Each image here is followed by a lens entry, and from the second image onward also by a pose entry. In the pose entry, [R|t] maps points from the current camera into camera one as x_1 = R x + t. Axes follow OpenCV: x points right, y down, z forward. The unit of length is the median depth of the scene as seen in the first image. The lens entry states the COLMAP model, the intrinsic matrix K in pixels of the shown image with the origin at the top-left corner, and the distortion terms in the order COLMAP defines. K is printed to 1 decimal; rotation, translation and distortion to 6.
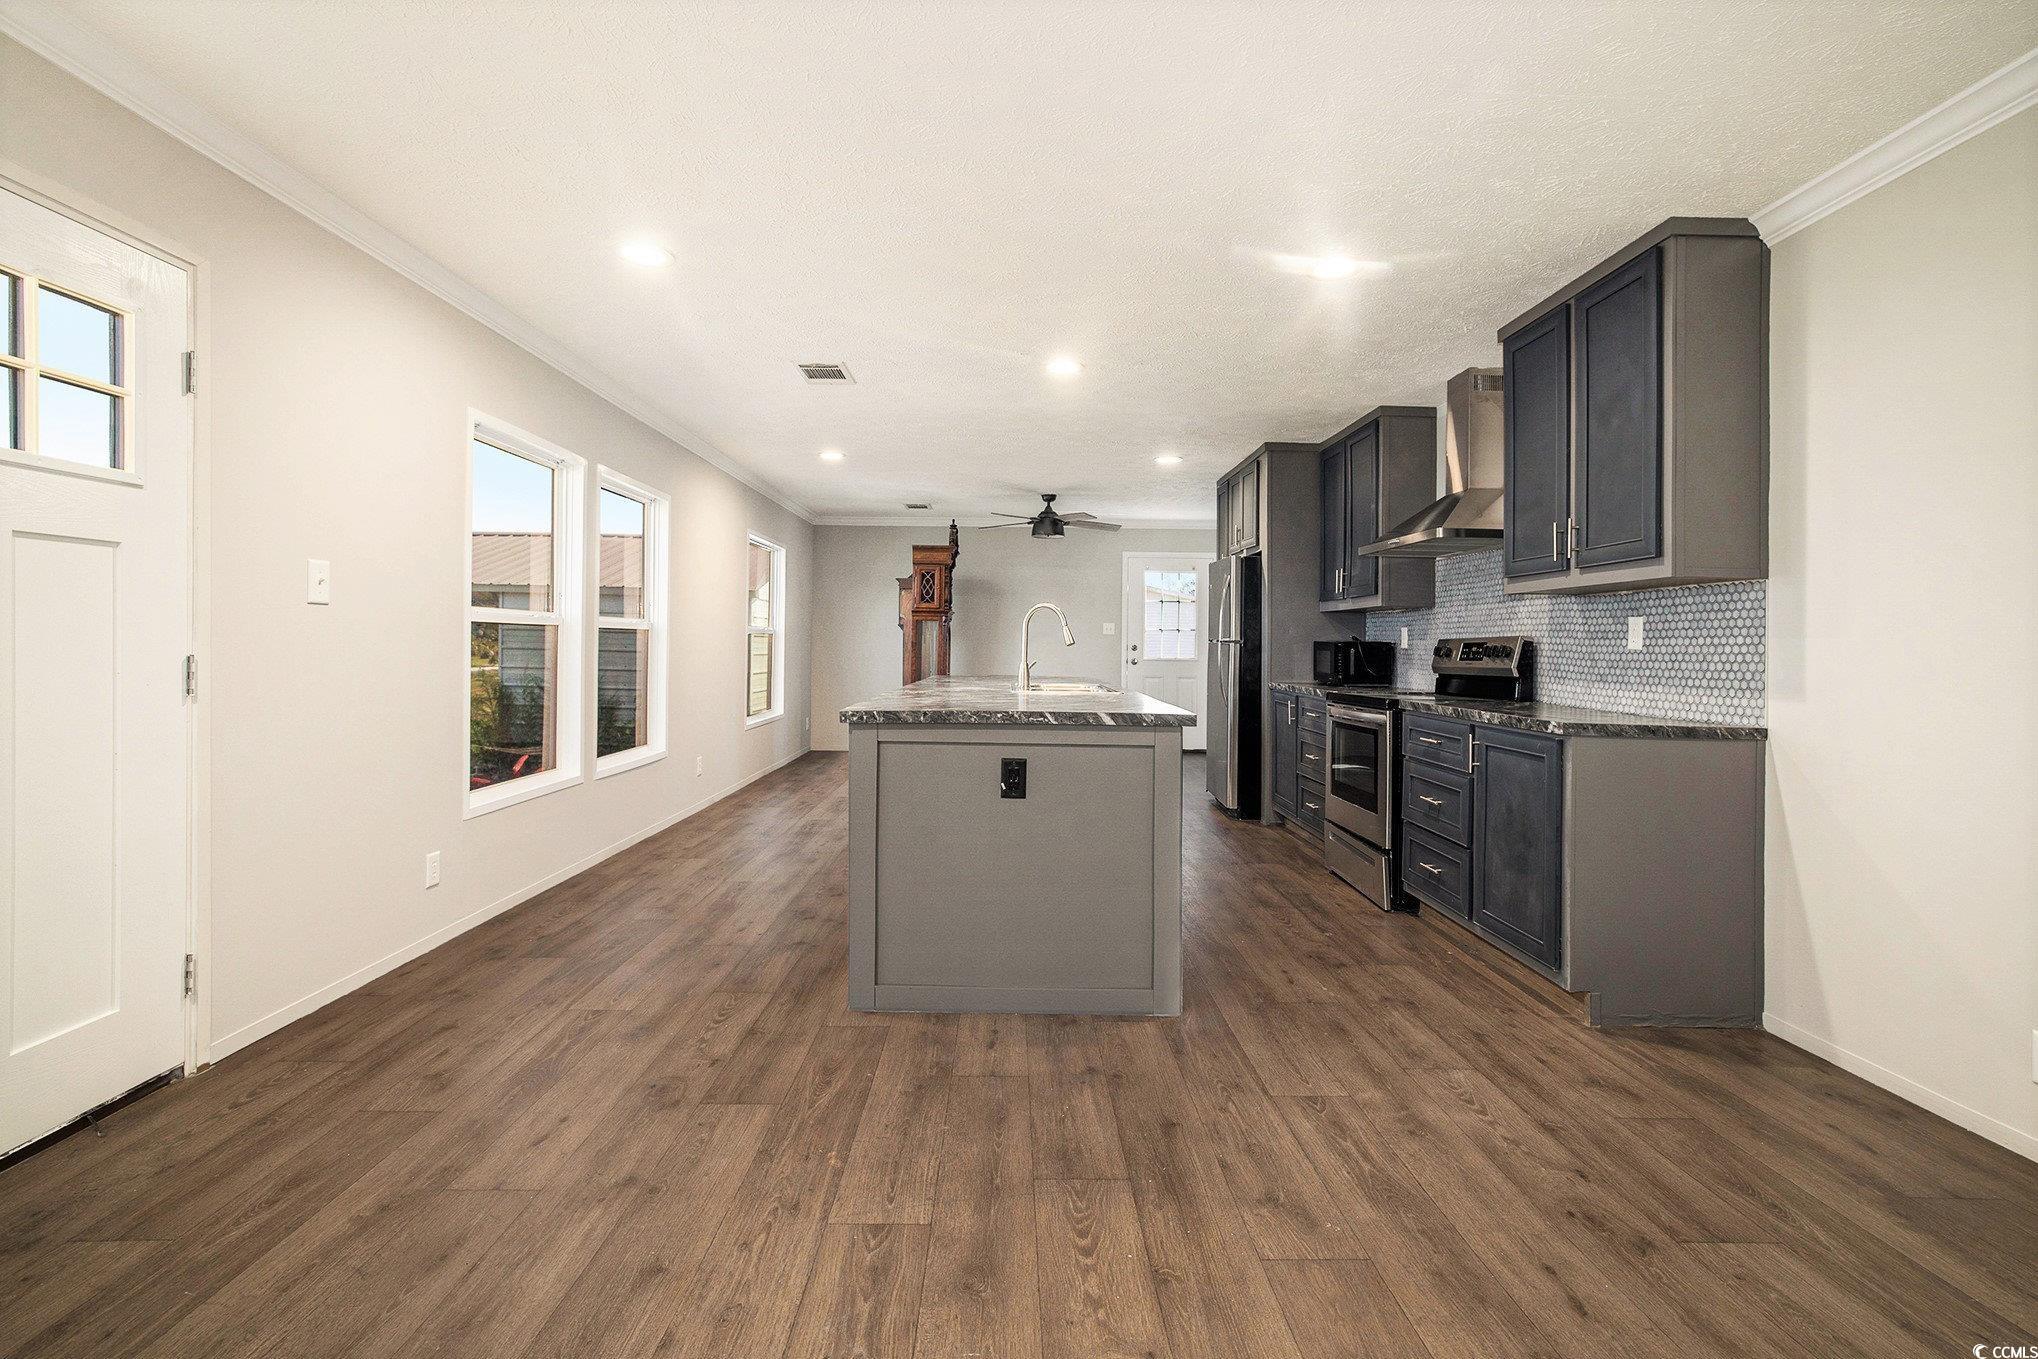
lens RADIAL K [[901.0, 0, 1011.6], [0, 901.0, 644.1], [0, 0, 1]] dist [-0.029427, 0.012647]
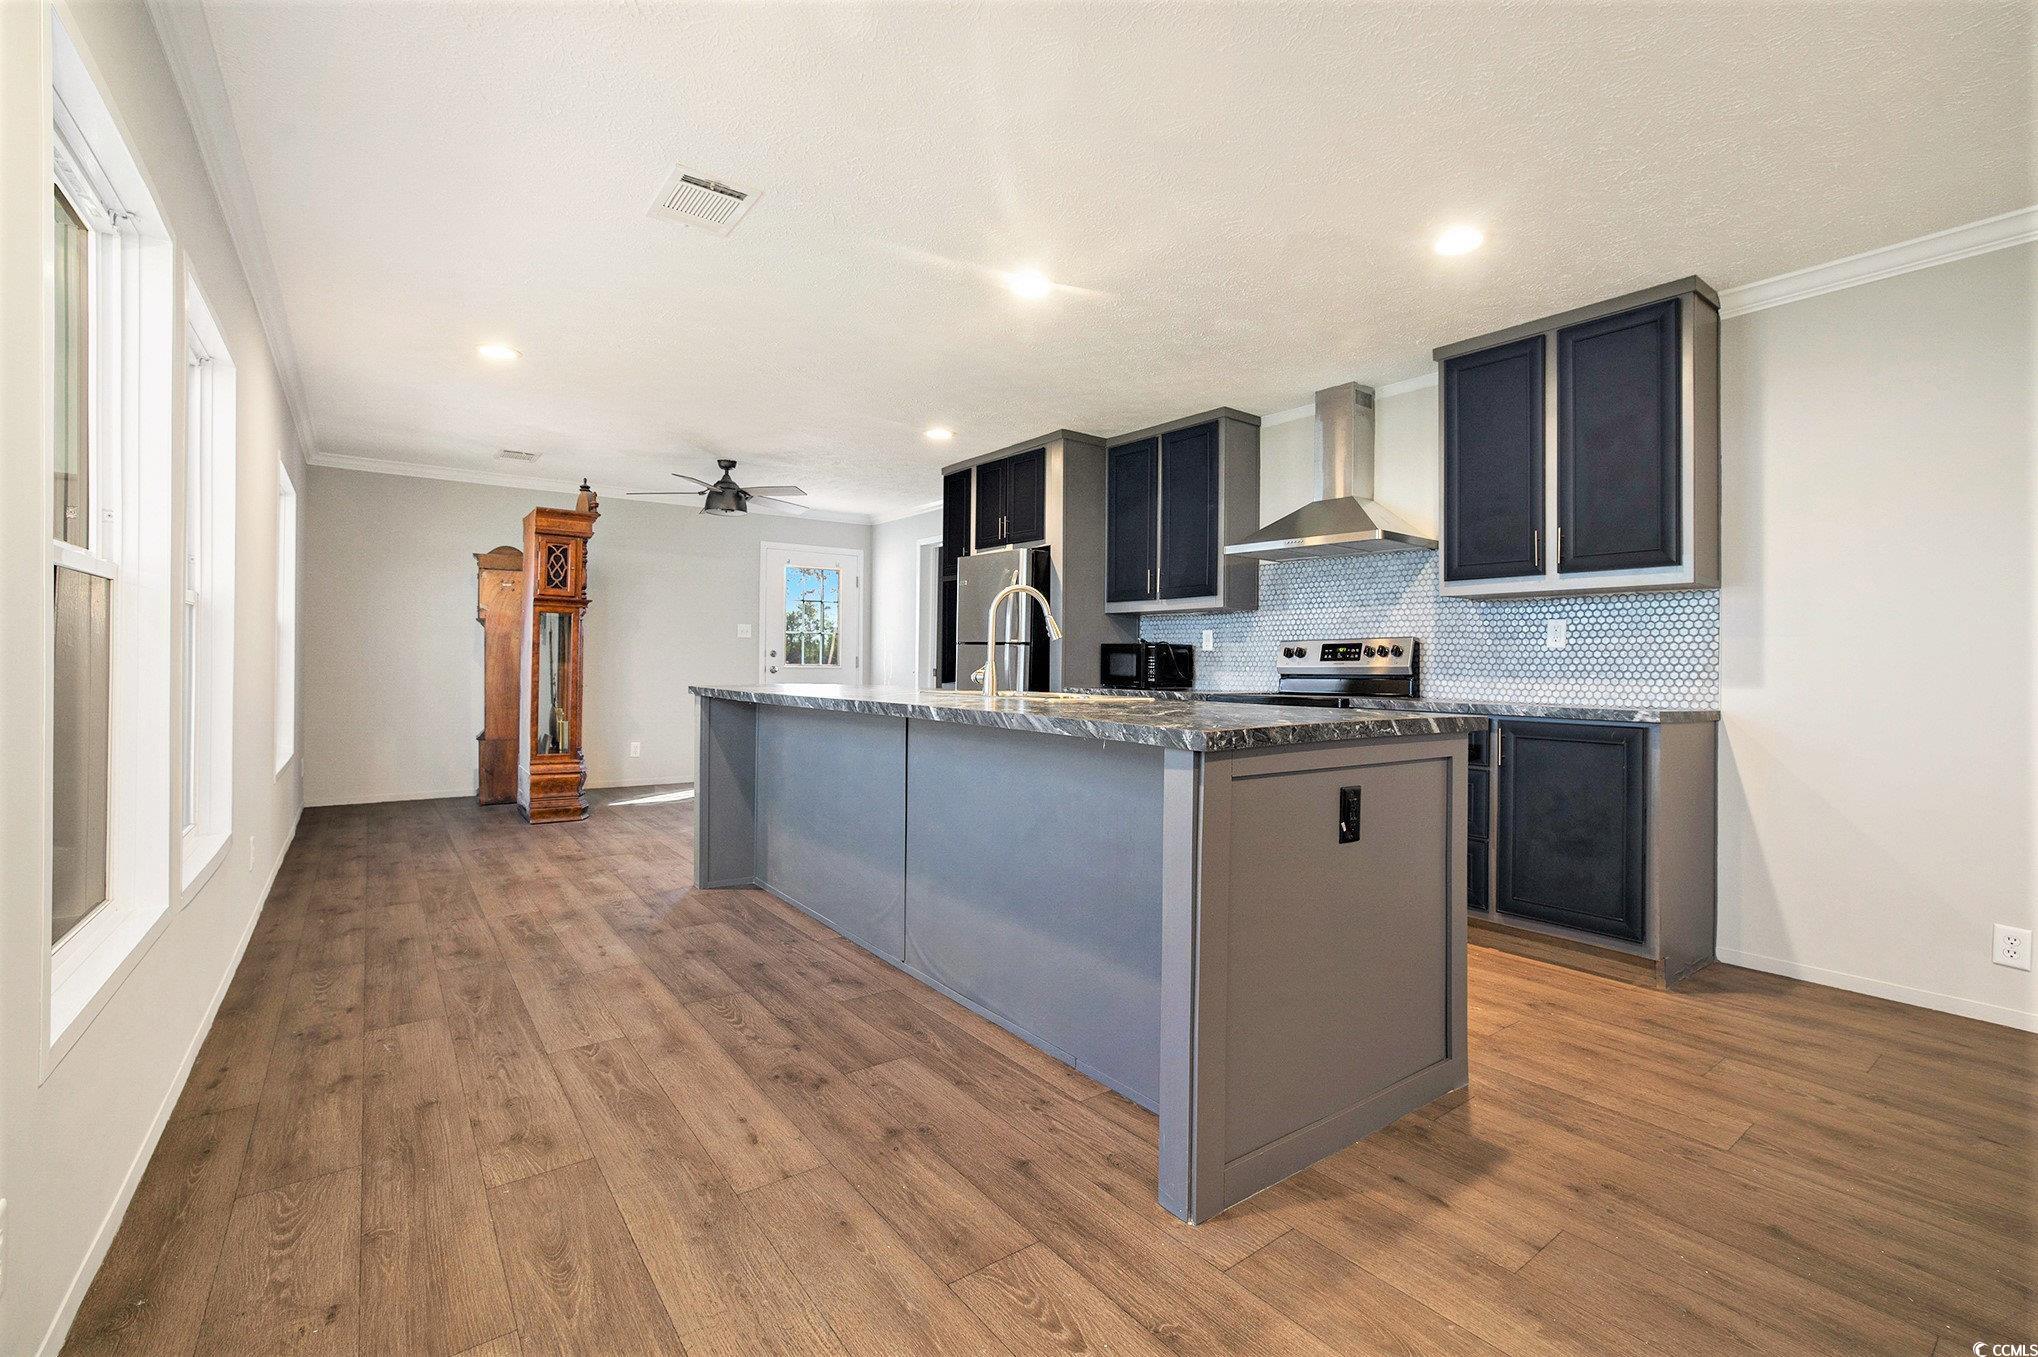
lens RADIAL K [[901.0, 0, 1011.6], [0, 901.0, 643.1], [0, 0, 1]] dist [-0.029427, 0.012647]
pose [[0.807351, 0.012593, 0.589936, -0.506407], [-0.003712, 0.999861, -0.016263, 0.019981], [-0.590059, 0.010940, 0.807286, 0.460552]]
